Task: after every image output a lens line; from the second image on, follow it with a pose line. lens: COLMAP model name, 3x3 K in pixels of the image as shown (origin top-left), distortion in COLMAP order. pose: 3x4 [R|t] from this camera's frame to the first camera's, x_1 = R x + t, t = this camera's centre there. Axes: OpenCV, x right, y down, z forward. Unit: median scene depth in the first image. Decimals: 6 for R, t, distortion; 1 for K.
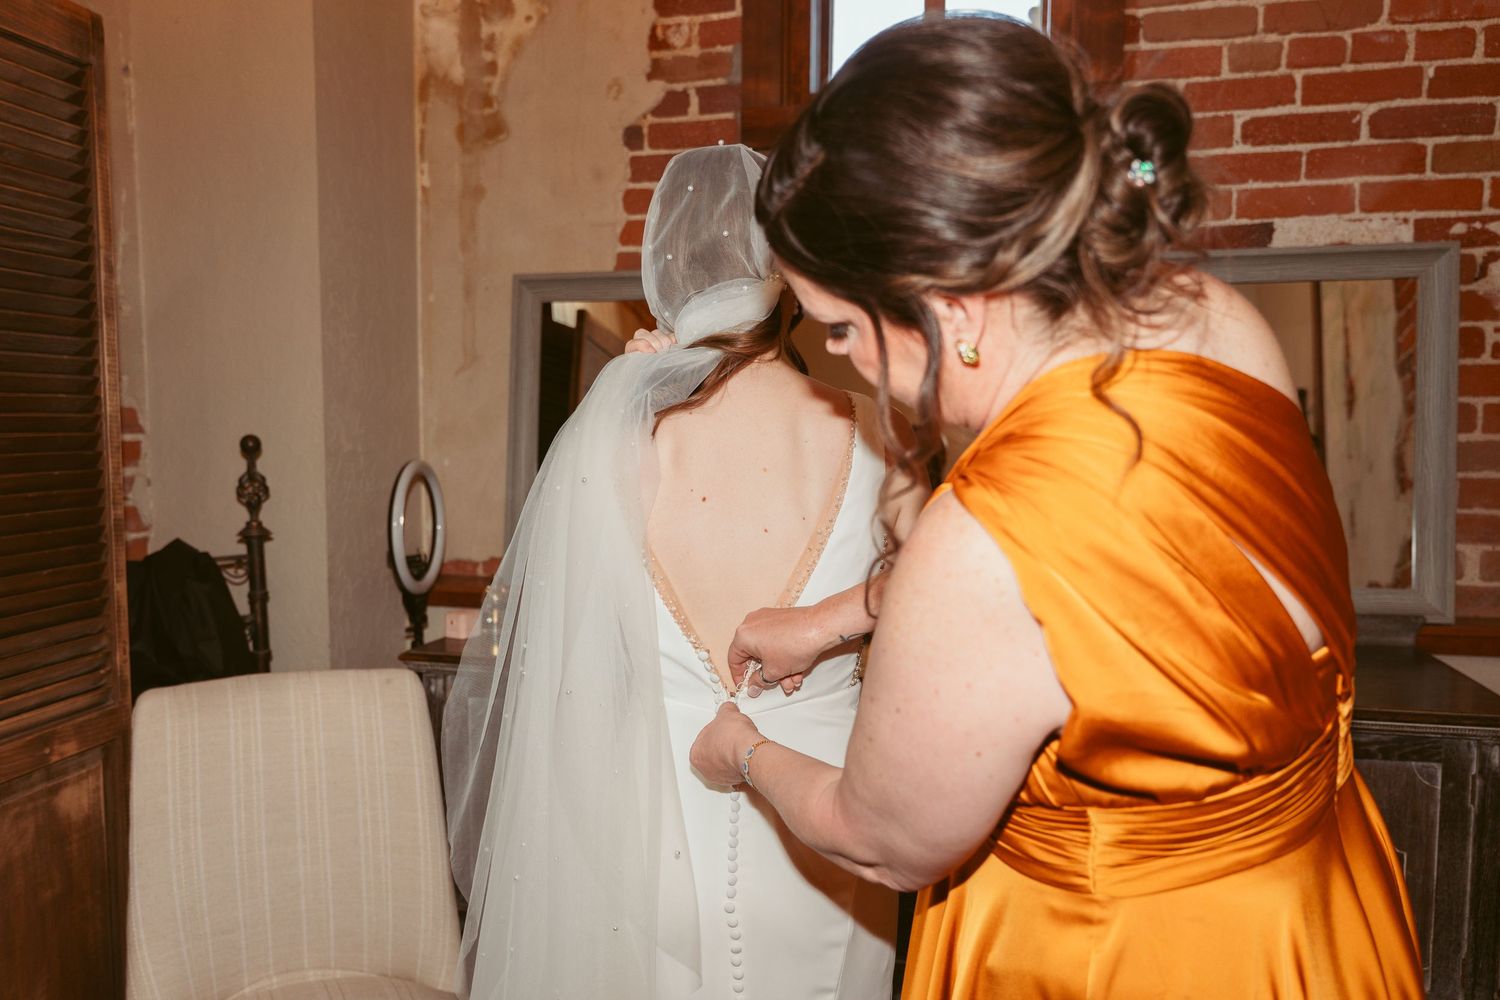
lens RADIAL K [[1170.6, 0, 724.7], [0, 1170.6, 545.0], [0, 0, 1]] dist [0.002668, -0.021957]
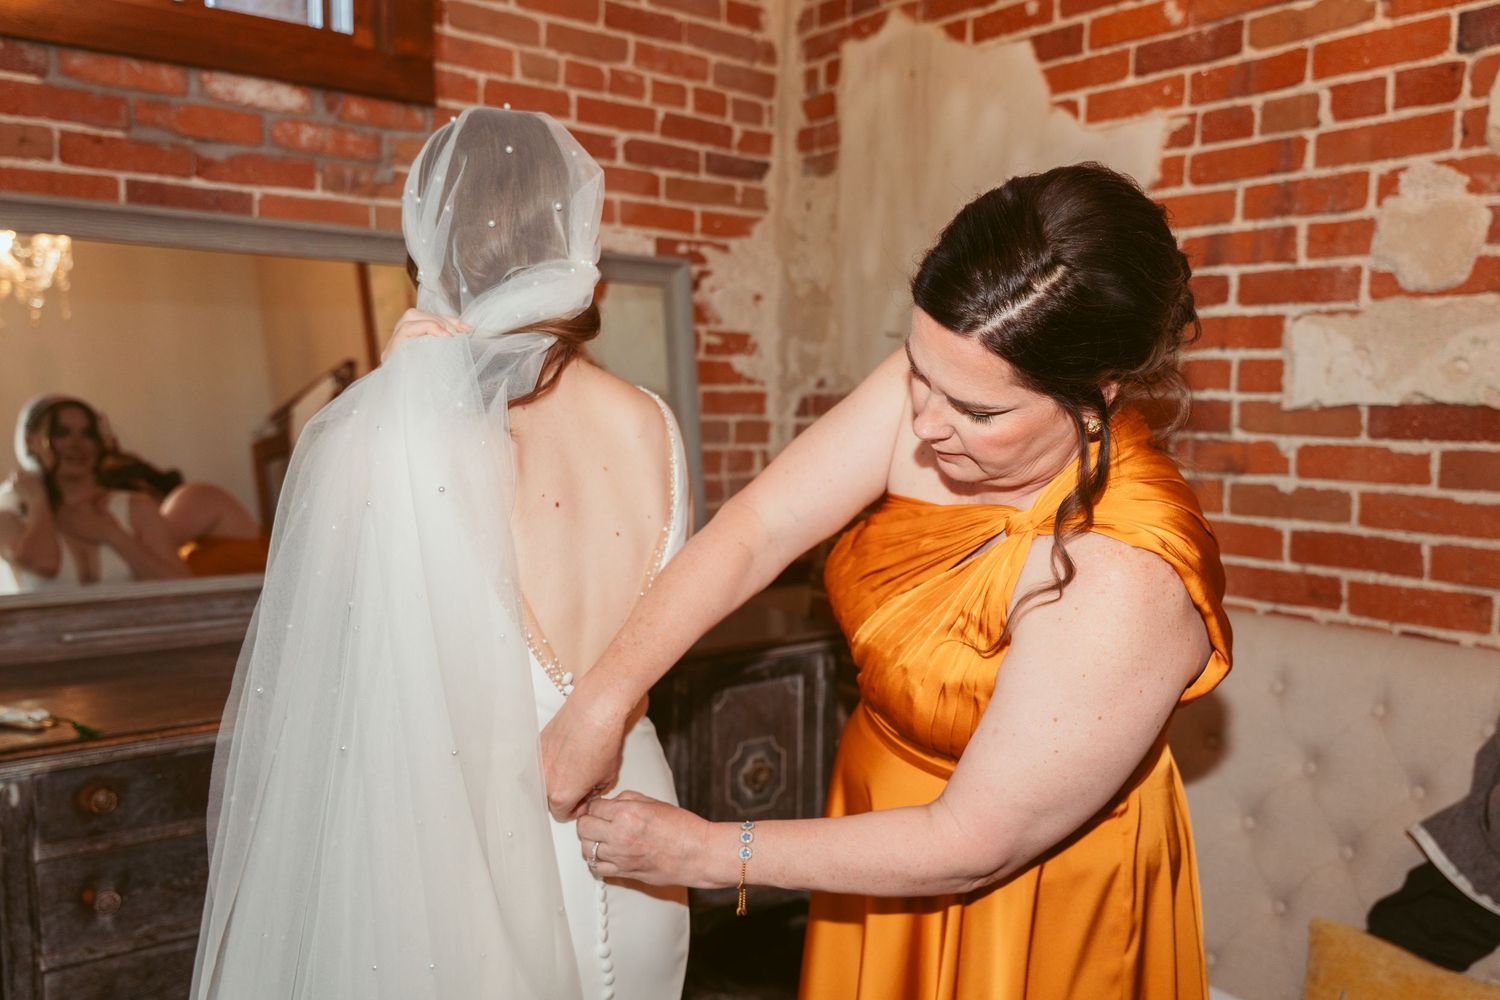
lens RADIAL K [[1195.3, 0, 749.9], [0, 1195.3, 525.9], [0, 0, 1]] dist [0.020030, -0.020949]
pose [[0.602844, -0.076866, 0.794148, -0.351001], [0.065859, 0.996746, 0.046482, -0.032594], [-0.795136, 0.024280, 0.605945, 0.181437]]
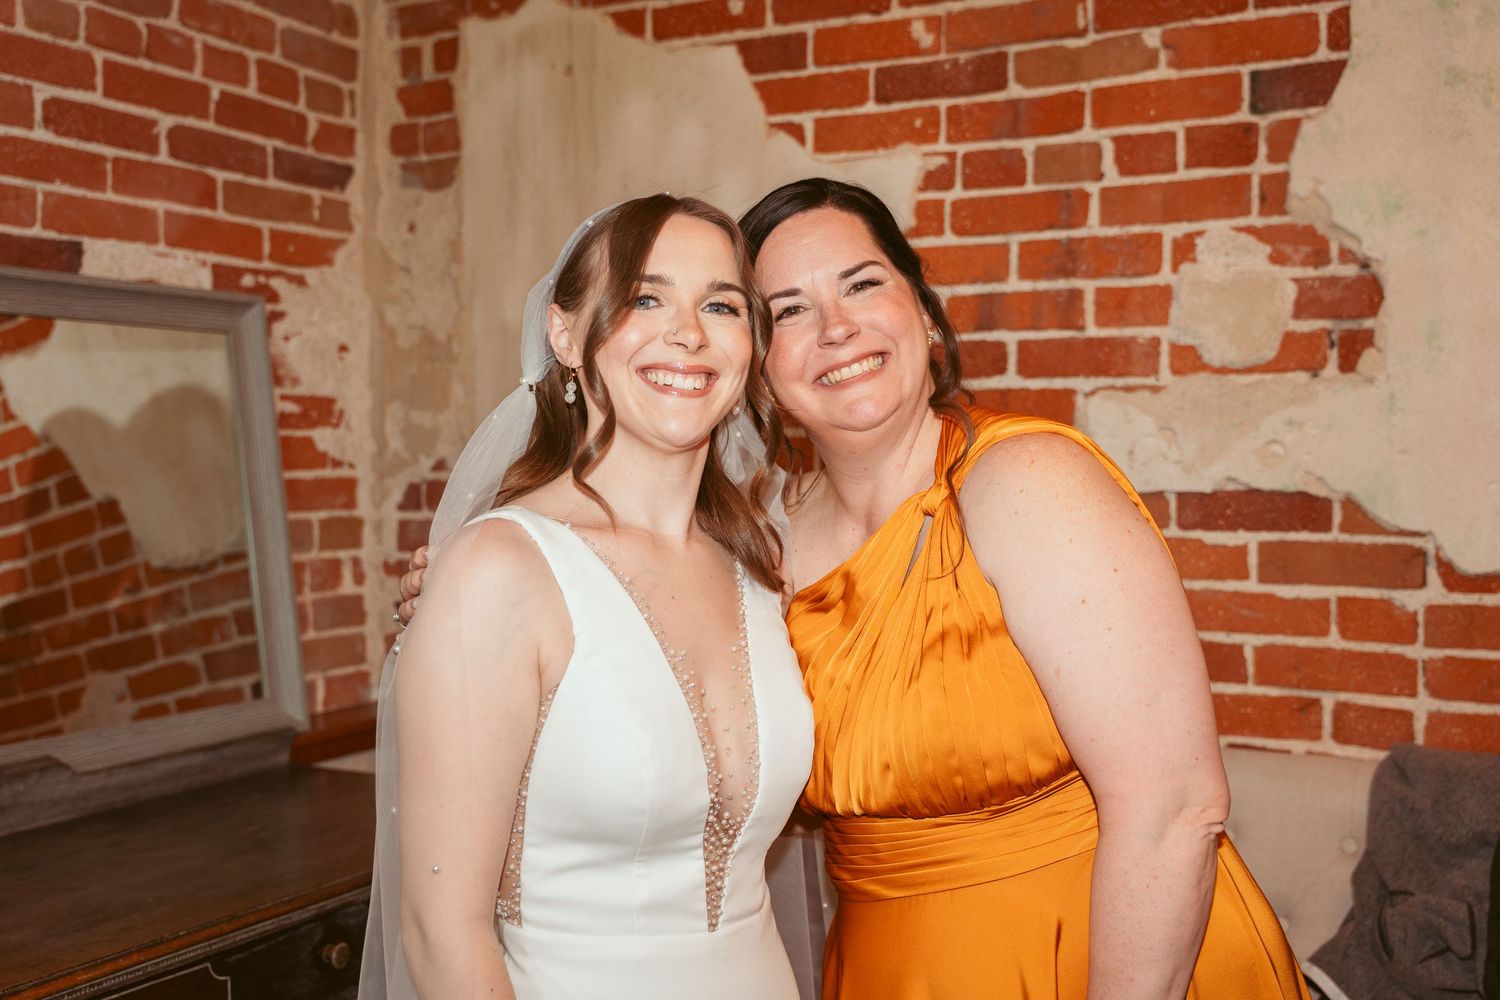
lens RADIAL K [[1572.0, 0, 737.9], [0, 1572.0, 527.2], [0, 0, 1]] dist [0.015521, 0.000000]
pose [[0.234960, -0.043512, 0.971031, -0.434717], [0.098331, 0.994937, 0.020790, -0.074486], [-0.967019, 0.090597, 0.238049, 0.375370]]
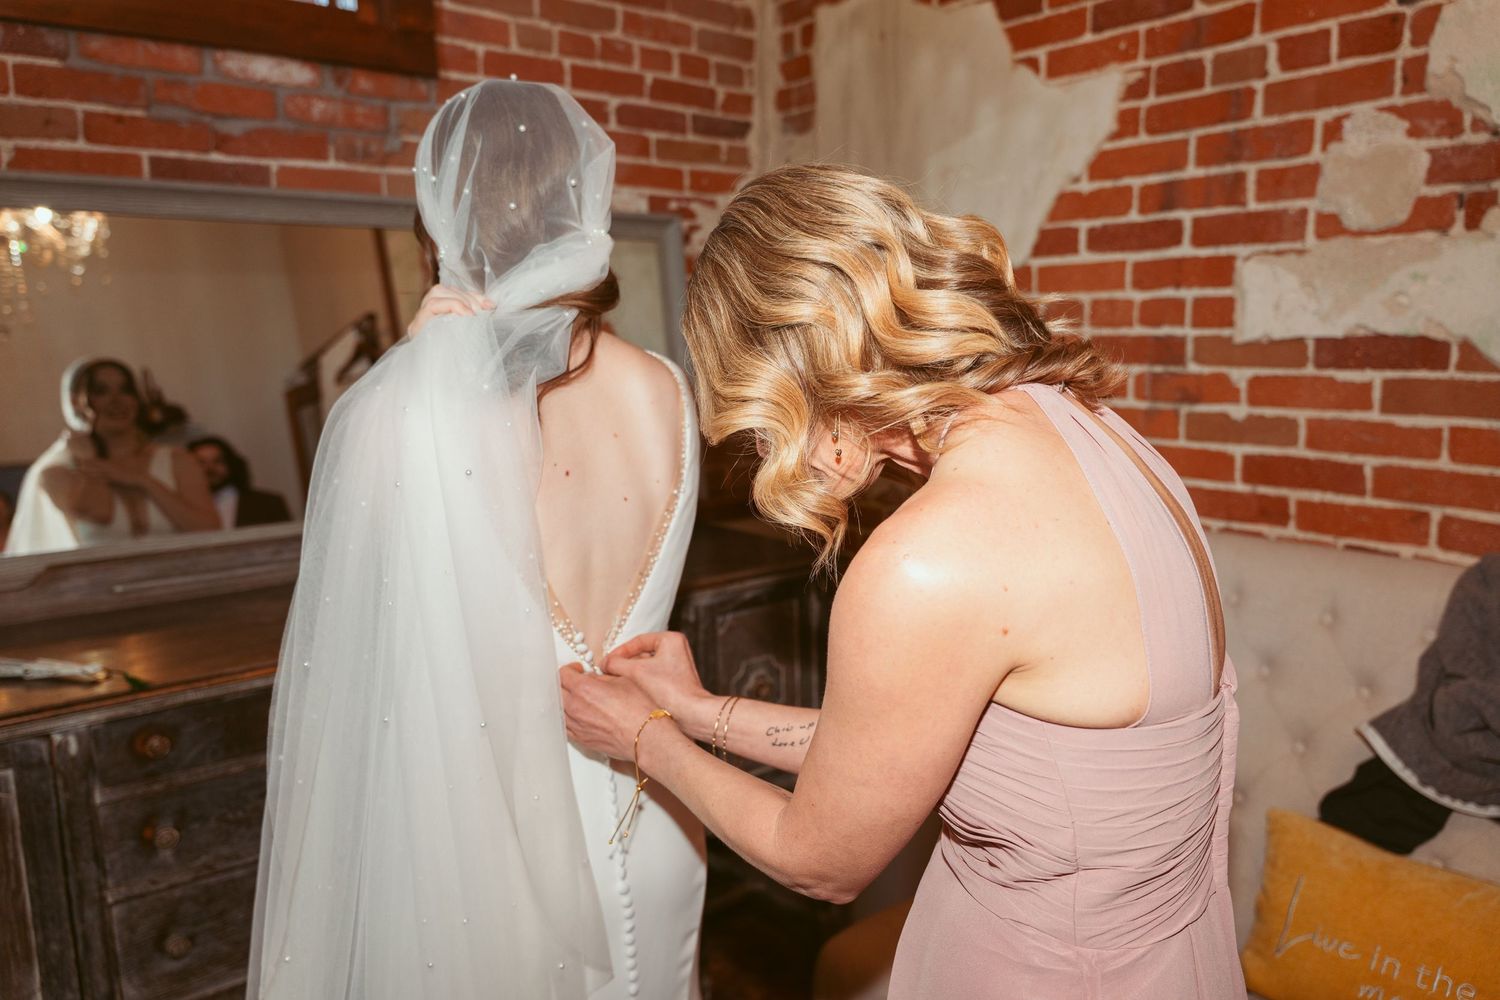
lens RADIAL K [[1062.1, 0, 752.3], [0, 1062.1, 497.9], [0, 0, 1]] dist [0.019847, -0.020944]
pose [[0.587931, -0.133999, 0.797735, -0.328997], [0.095370, 0.990789, 0.096139, -0.047309], [-0.803269, 0.019558, 0.595295, 0.207214]]
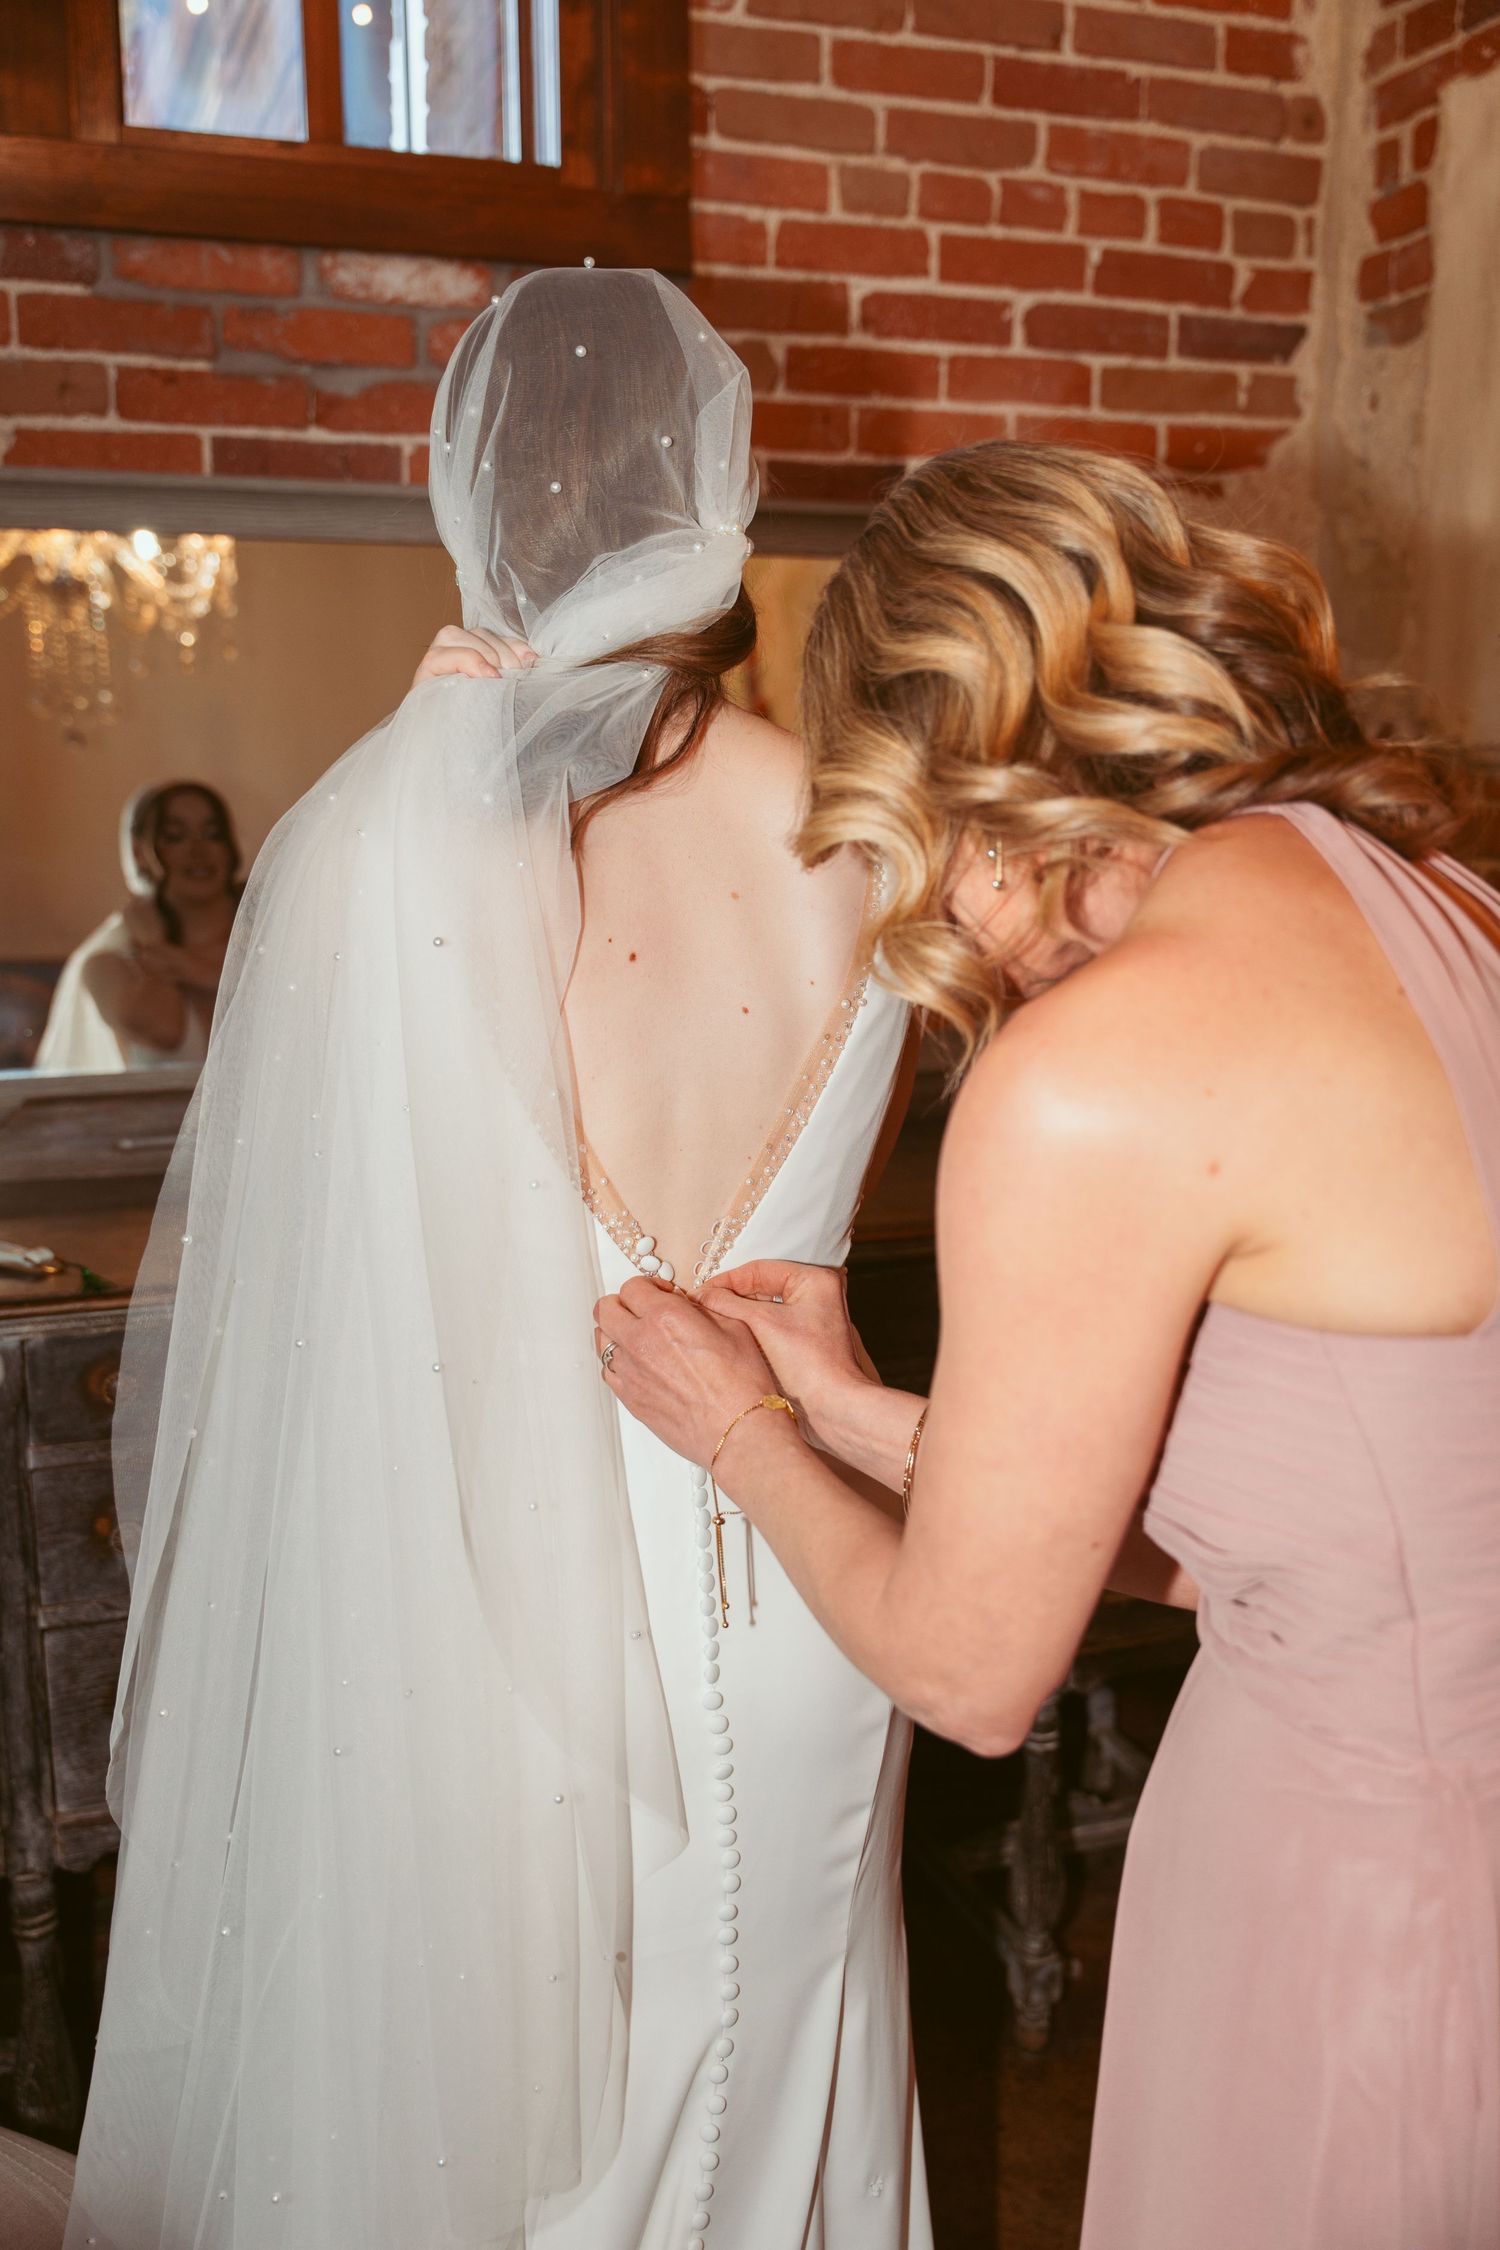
lens RADIAL K [[2038.9, 0, 774.3], [0, 2038.9, 1128.1], [0, 0, 1]] dist [0.006186, 0.000000]
pose [[0.812814, -0.105646, 0.572863, -0.274537], [0.062417, 0.993550, 0.094668, -0.025609], [-0.579169, -0.041191, 0.814166, 0.119094]]
